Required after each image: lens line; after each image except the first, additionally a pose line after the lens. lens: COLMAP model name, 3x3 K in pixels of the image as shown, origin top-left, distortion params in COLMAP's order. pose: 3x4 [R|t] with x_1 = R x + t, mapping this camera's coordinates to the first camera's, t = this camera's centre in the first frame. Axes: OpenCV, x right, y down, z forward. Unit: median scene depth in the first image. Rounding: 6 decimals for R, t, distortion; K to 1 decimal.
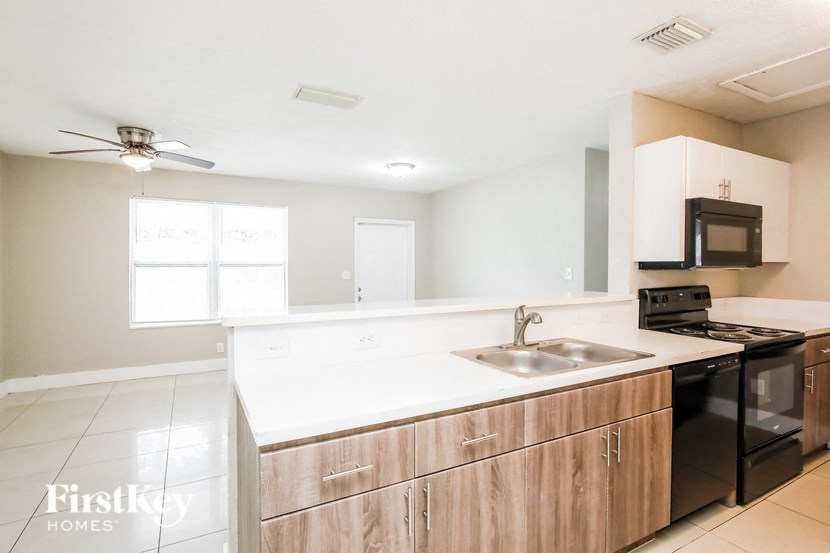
lens RADIAL K [[404.6, 0, 393.7], [0, 404.6, 269.0], [0, 0, 1]] dist [0.014597, 0.001741]
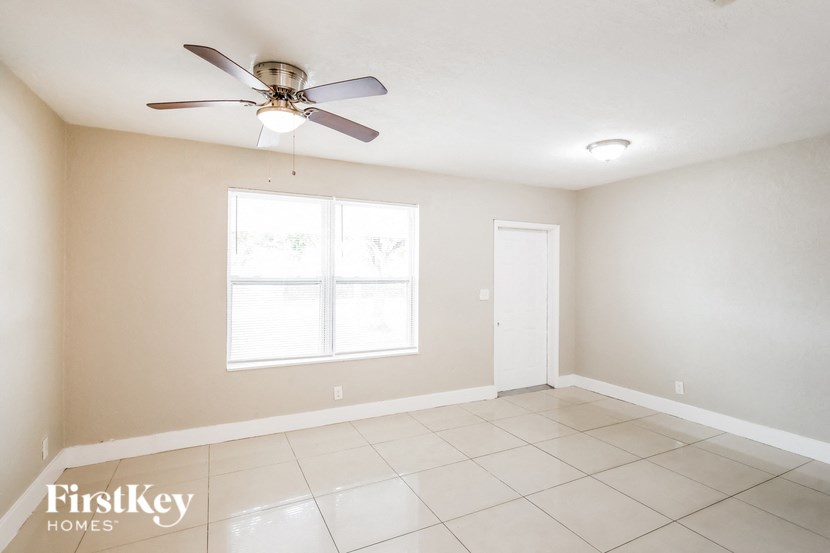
lens RADIAL K [[404.6, 0, 416.0], [0, 404.6, 275.2], [0, 0, 1]] dist [0.014597, 0.001741]
pose [[0.999793, 0.007405, -0.018941, -0.284287], [-0.007468, 0.999967, -0.003255, -0.021837], [0.018917, 0.003396, 0.999815, 0.270423]]
